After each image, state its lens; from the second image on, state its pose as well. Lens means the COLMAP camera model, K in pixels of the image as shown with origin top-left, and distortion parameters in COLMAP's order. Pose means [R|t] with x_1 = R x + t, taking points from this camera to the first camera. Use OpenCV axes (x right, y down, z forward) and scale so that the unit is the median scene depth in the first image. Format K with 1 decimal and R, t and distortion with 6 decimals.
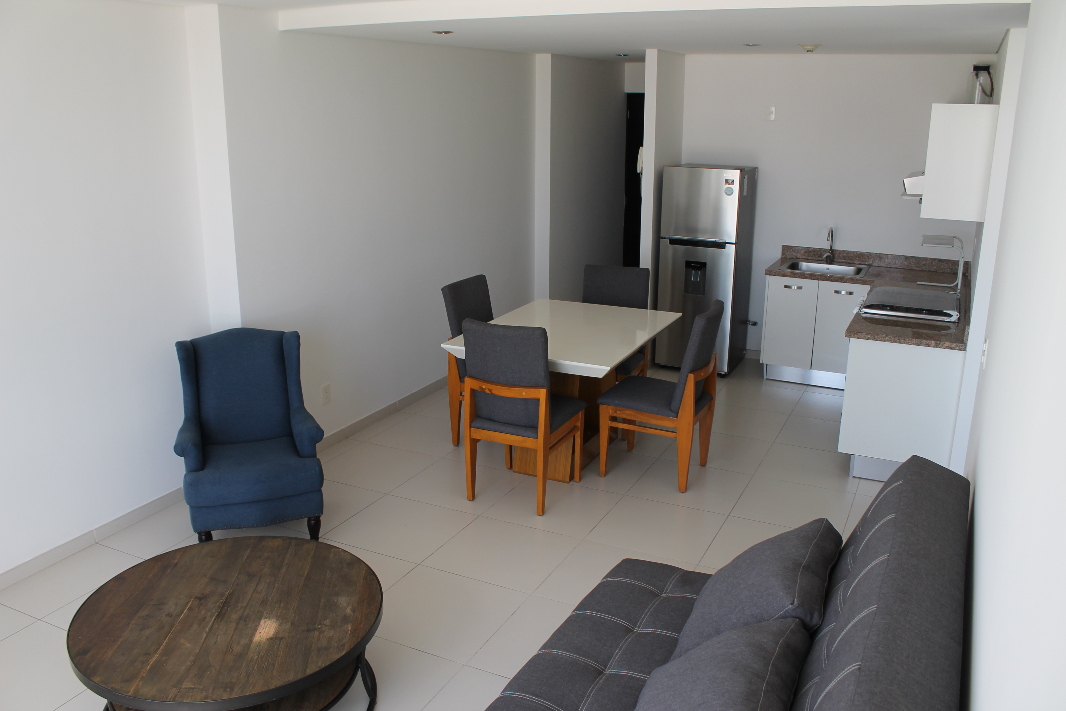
lens RADIAL K [[900.7, 0, 522.6], [0, 900.7, 364.4], [0, 0, 1]] dist [-0.158698, 0.145403]
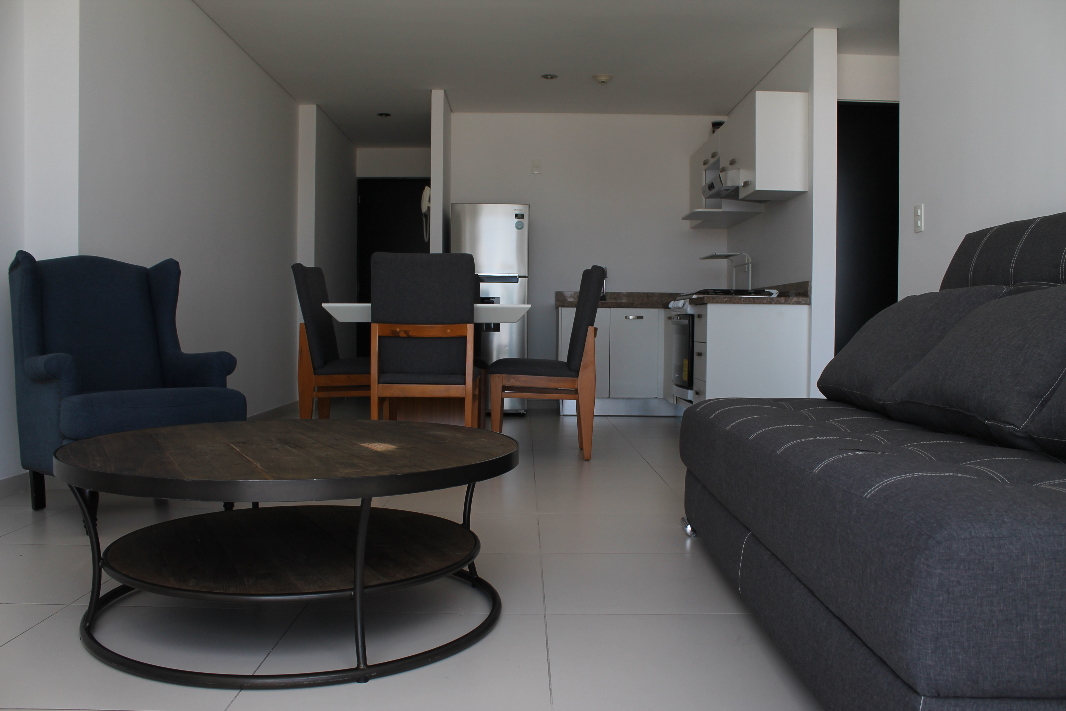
lens RADIAL K [[900.7, 0, 531.9], [0, 900.7, 352.1], [0, 0, 1]] dist [-0.158698, 0.145403]
pose [[0.893341, -0.010338, 0.449261, -0.308779], [0.122449, 0.967505, -0.221223, 0.247069], [-0.432375, 0.252639, 0.865578, 0.197822]]
